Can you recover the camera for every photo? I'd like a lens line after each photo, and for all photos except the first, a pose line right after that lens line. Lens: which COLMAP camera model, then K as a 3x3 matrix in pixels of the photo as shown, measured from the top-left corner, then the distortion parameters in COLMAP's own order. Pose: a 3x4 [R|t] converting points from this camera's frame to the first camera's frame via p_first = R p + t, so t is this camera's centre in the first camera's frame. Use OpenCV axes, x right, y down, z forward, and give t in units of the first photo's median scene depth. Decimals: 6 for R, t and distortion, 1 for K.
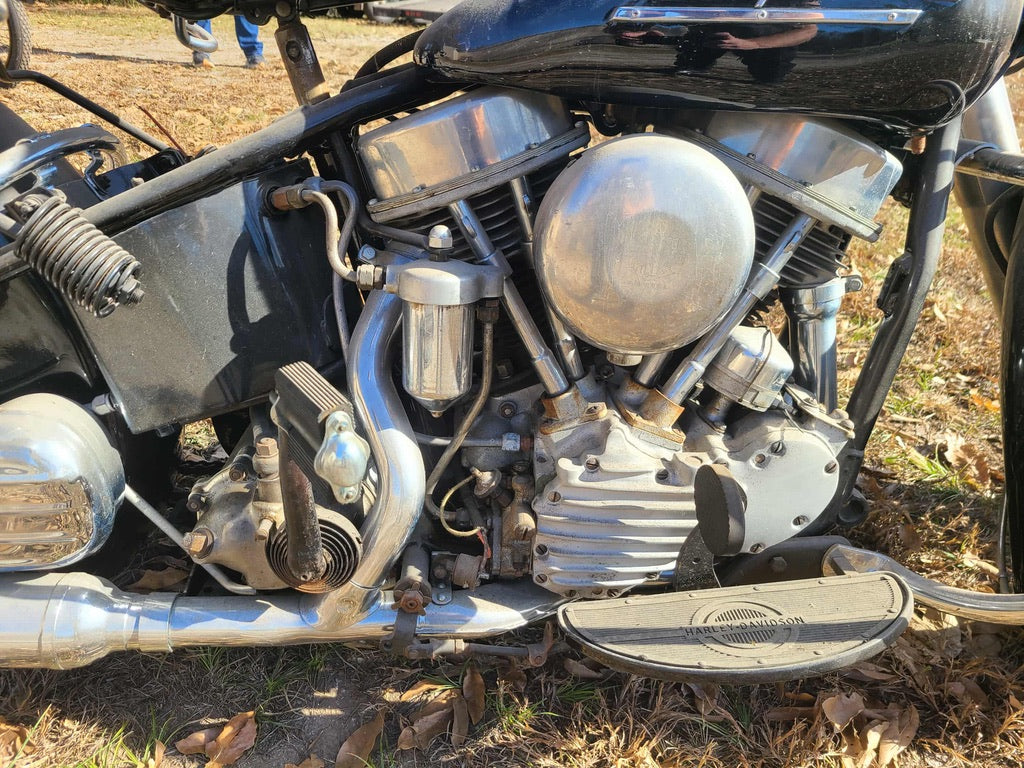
lens RADIAL K [[760.9, 0, 496.3], [0, 760.9, 387.1], [0, 0, 1]] dist [0.051824, -0.034654]
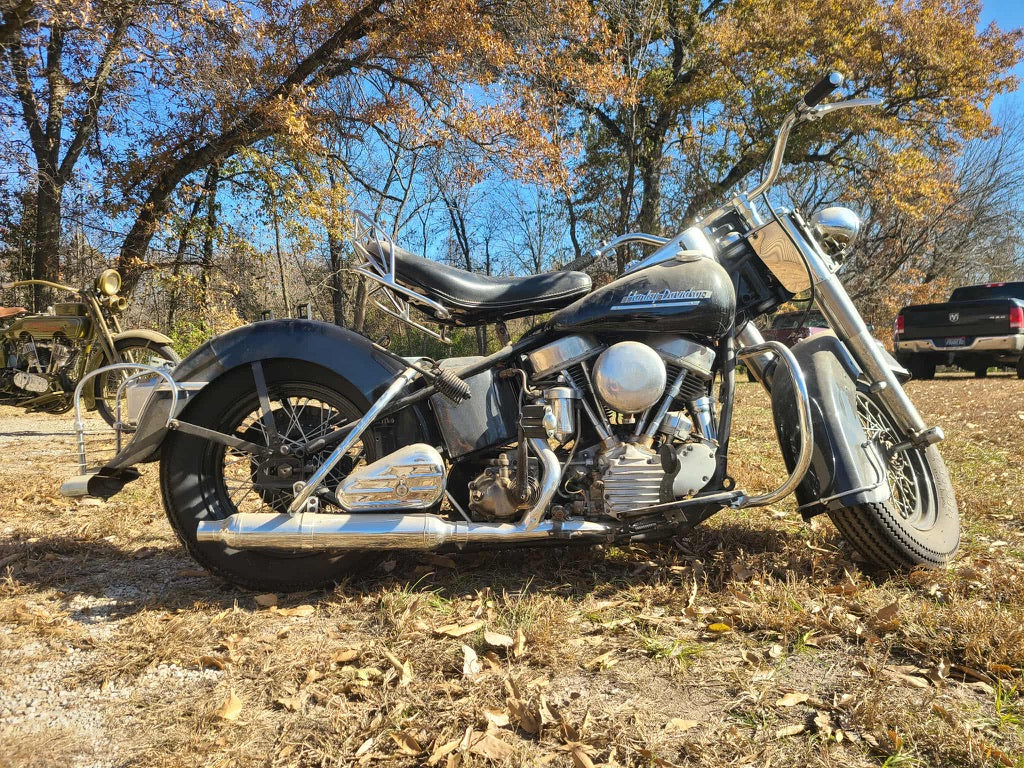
lens RADIAL K [[760.9, 0, 496.3], [0, 760.9, 387.1], [0, 0, 1]] dist [0.051824, -0.034654]
pose [[0.997740, -0.061588, 0.026852, -0.367319], [0.067187, 0.912731, -0.402999, 0.910179], [0.000312, 0.403892, 0.914806, -1.527967]]
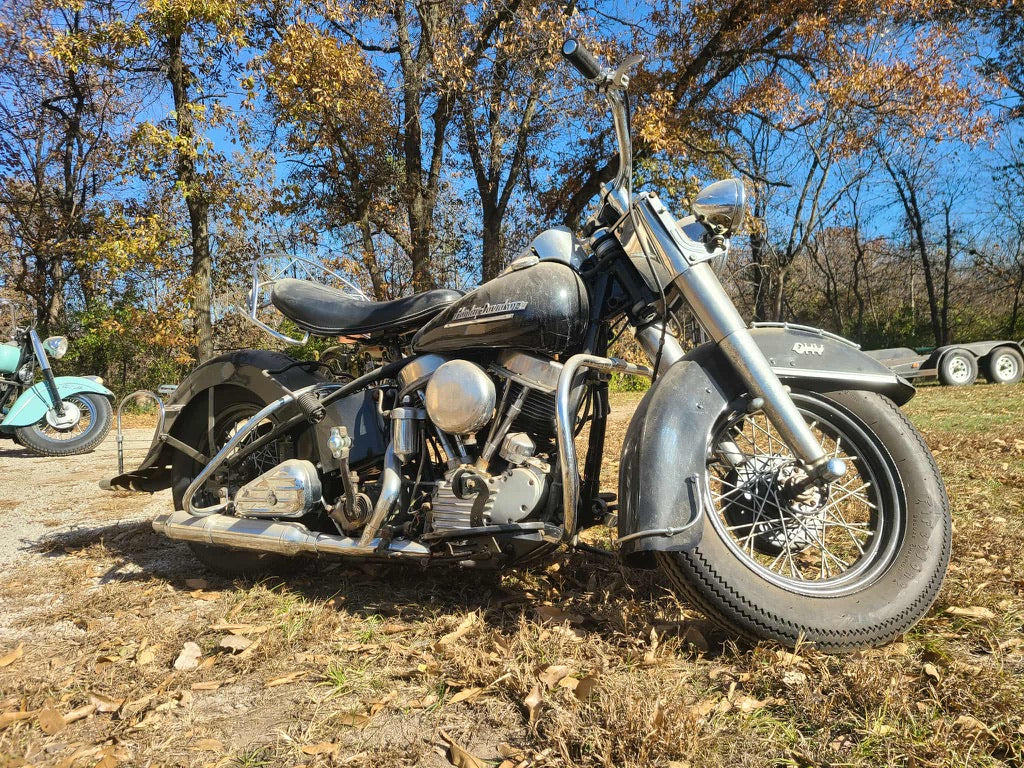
lens RADIAL K [[761.8, 0, 512.0], [0, 761.8, 384.0], [0, 0, 1]] dist [0.050674, -0.034015]
pose [[0.853093, -0.081533, -0.515349, 1.651815], [-0.143337, 0.913090, -0.381735, 0.750311], [0.501683, 0.399524, 0.767264, -1.000545]]
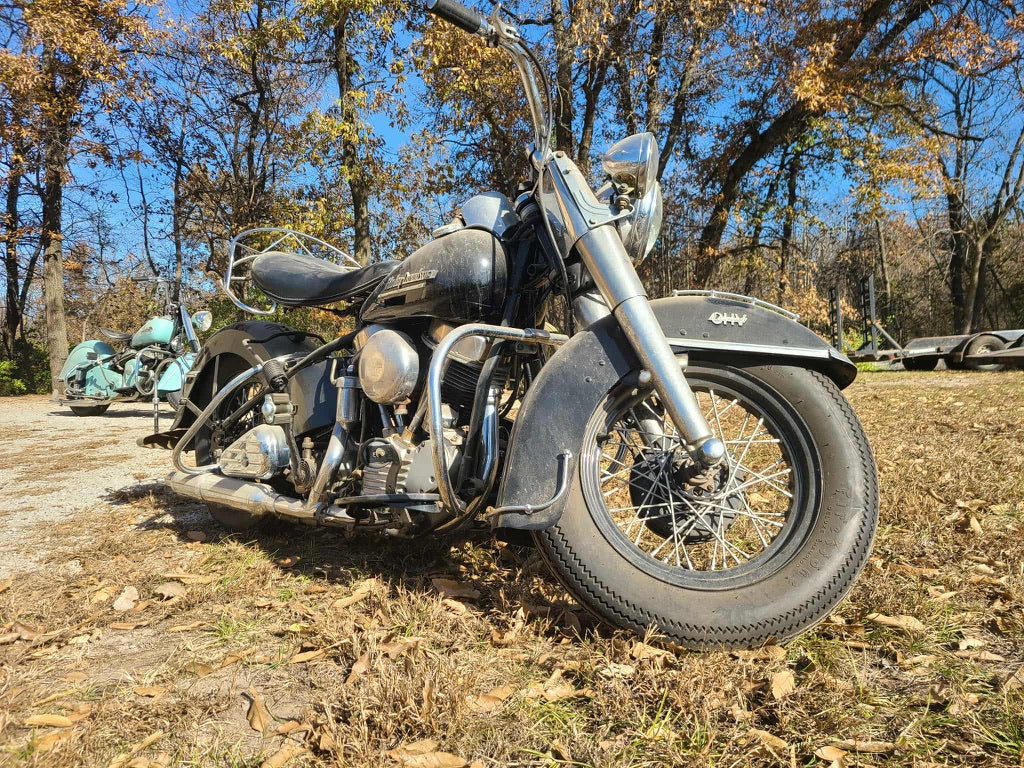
lens RADIAL K [[768.4, 0, 512.0], [0, 768.4, 384.0], [0, 0, 1]] dist [0.033829, -0.010144]
pose [[0.718634, -0.049369, -0.693633, 2.273450], [-0.237536, 0.920051, -0.311582, 0.598103], [0.653560, 0.388676, 0.649453, -0.490565]]
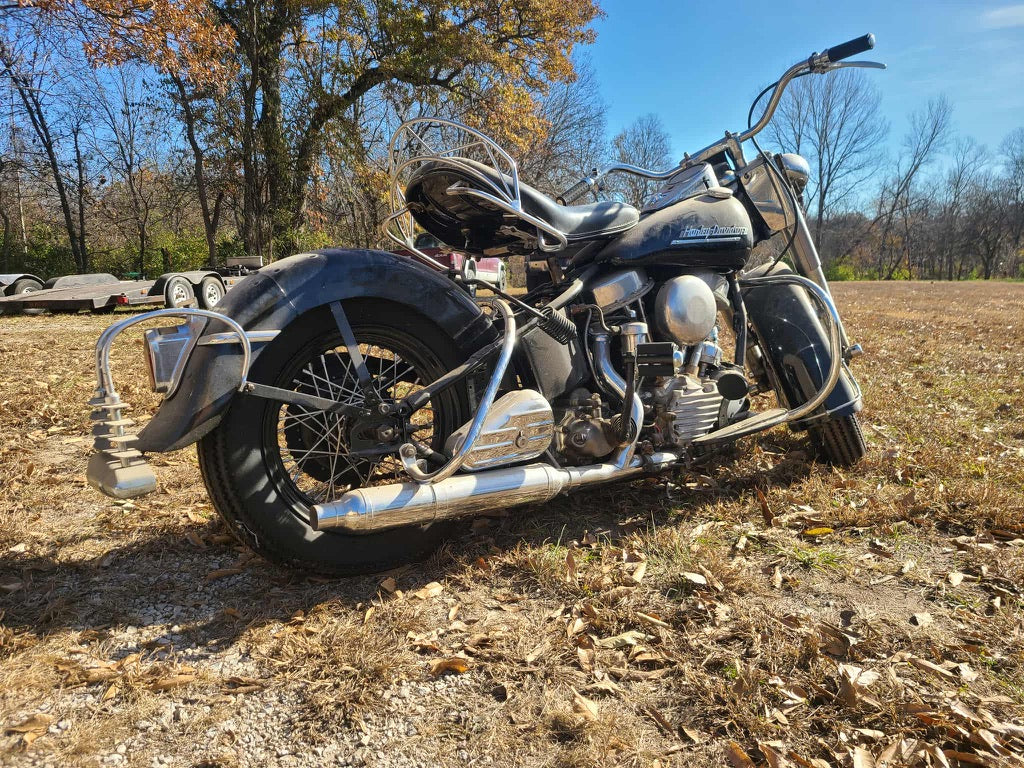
lens RADIAL K [[764.9, 0, 494.1], [0, 764.9, 377.4], [0, 0, 1]] dist [0.050179, -0.031724]
pose [[0.861925, -0.128612, 0.490453, -1.823861], [0.269619, 0.935458, -0.228525, 0.506215], [-0.429407, 0.329207, 0.840971, -1.053984]]
